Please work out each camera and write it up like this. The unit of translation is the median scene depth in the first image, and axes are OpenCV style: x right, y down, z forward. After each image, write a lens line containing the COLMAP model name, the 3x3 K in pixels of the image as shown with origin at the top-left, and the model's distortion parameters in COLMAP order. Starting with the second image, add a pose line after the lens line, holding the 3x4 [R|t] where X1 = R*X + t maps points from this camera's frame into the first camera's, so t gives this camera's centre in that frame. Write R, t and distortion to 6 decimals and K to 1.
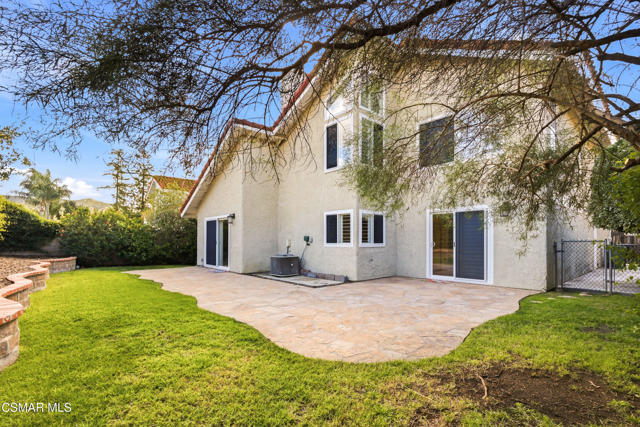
lens RADIAL K [[303.4, 0, 321.2], [0, 303.4, 241.6], [0, 0, 1]] dist [-0.001130, -0.000010]
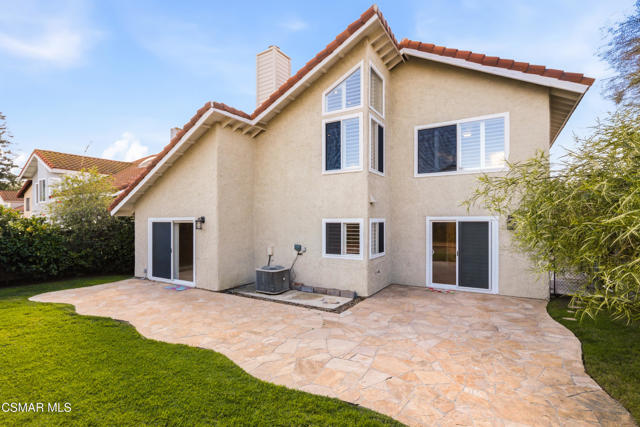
lens RADIAL K [[309.5, 0, 319.5], [0, 309.5, 223.0], [0, 0, 1]] dist [0.000314, 0.000177]
pose [[0.957046, -0.008191, 0.289822, -0.267574], [0.007458, 0.999966, 0.003634, -0.089599], [-0.289842, -0.001317, 0.957074, 0.136541]]
